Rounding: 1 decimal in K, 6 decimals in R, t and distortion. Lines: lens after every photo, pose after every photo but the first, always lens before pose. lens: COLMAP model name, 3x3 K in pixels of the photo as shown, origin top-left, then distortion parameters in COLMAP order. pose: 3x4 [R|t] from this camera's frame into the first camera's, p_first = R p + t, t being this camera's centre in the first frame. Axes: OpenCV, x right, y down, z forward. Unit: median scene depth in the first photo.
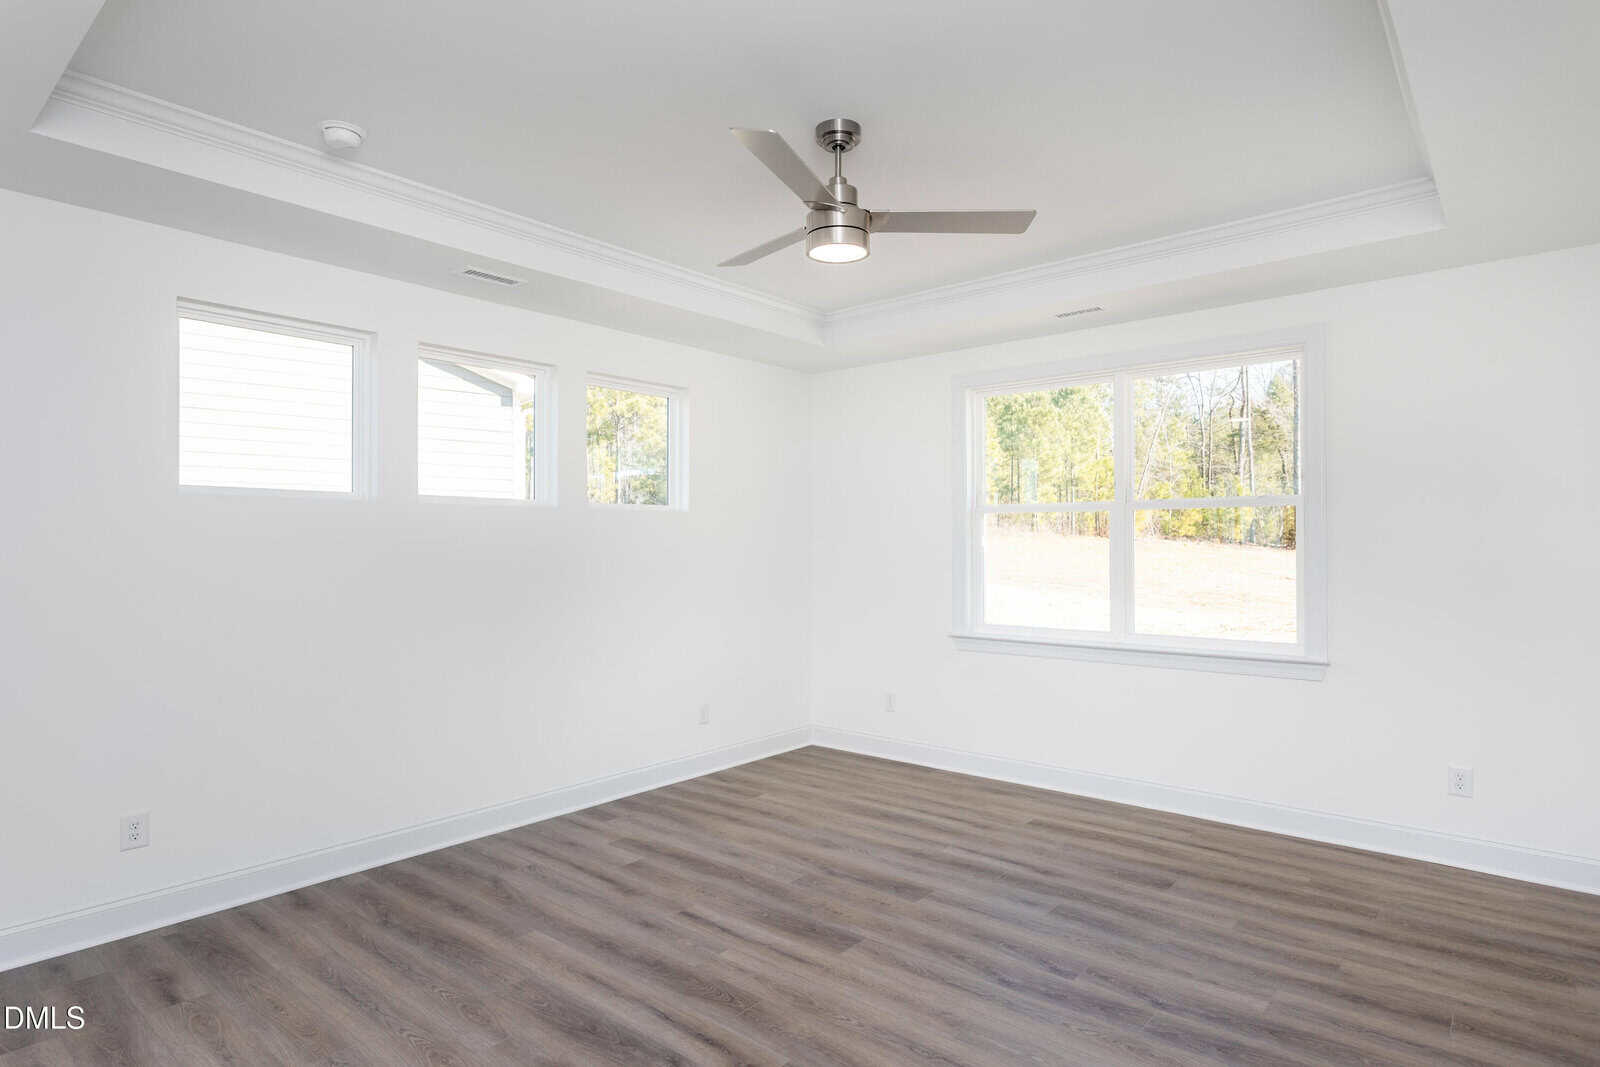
lens RADIAL K [[853.5, 0, 816.4], [0, 853.5, 555.4], [0, 0, 1]] dist [0.003678, 0.001527]
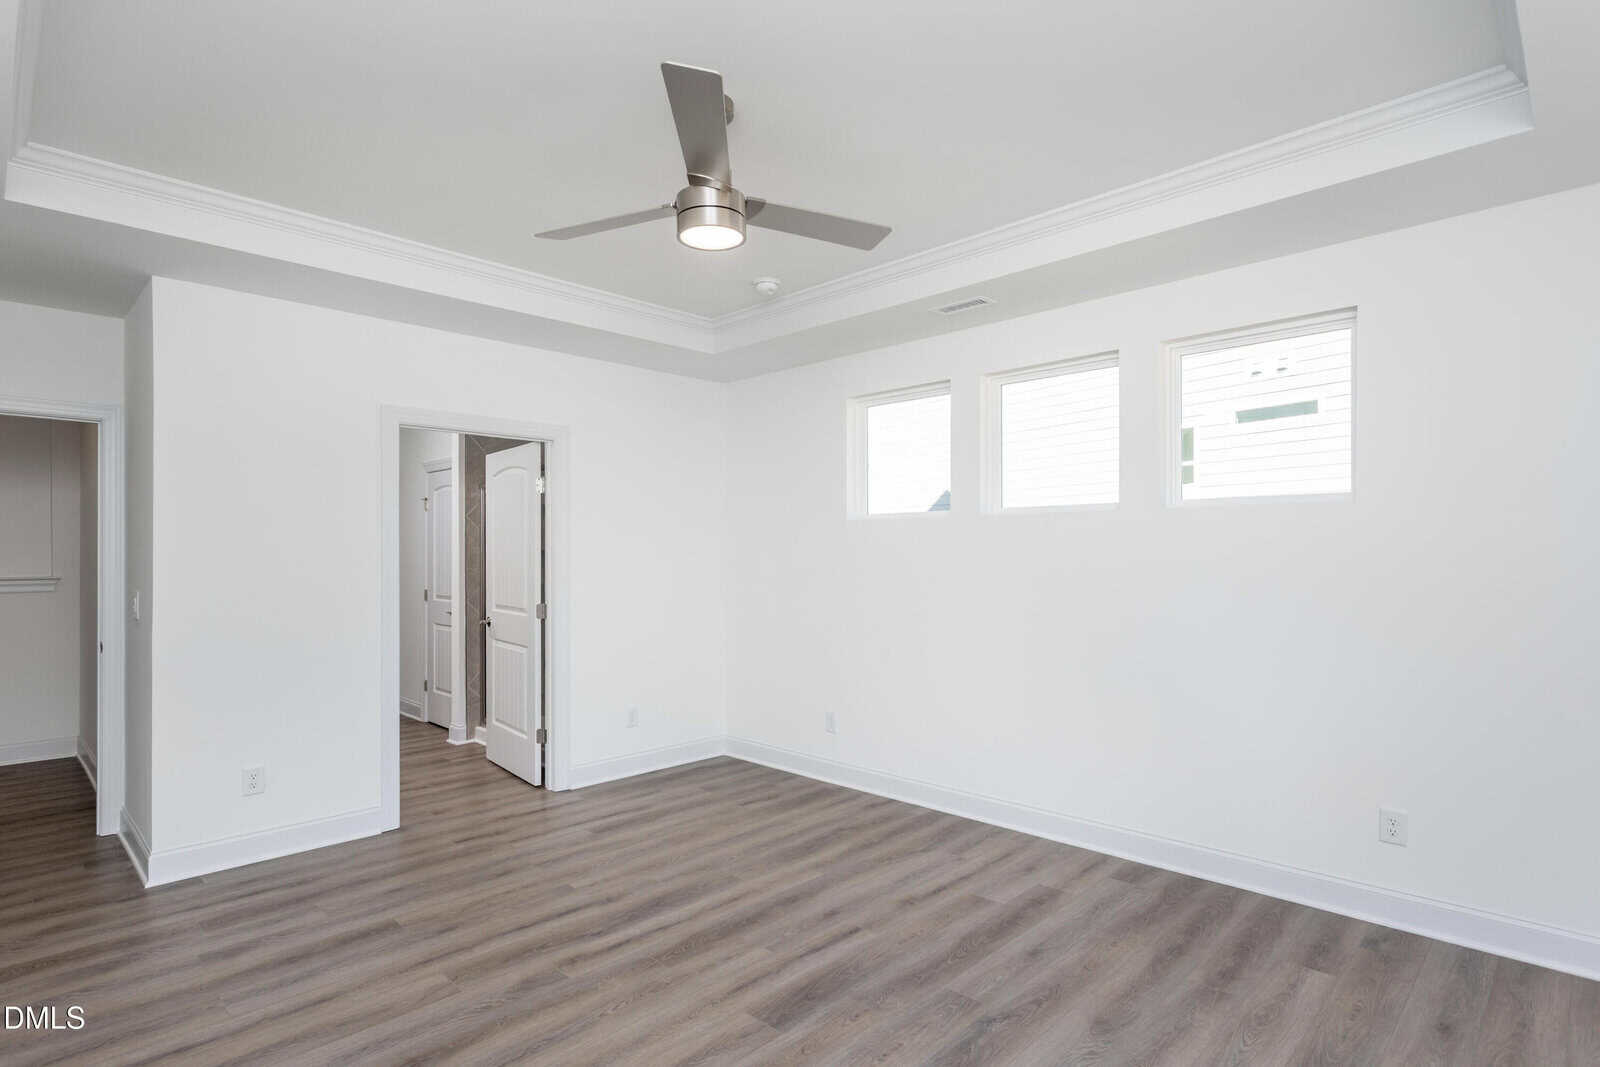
lens RADIAL K [[853.5, 0, 816.4], [0, 853.5, 555.4], [0, 0, 1]] dist [0.003678, 0.001527]
pose [[-0.096044, 0.003229, -0.995372, 0.744098], [-0.001546, 0.999993, 0.003393, -0.010996], [0.995376, 0.001865, -0.096038, 0.950913]]
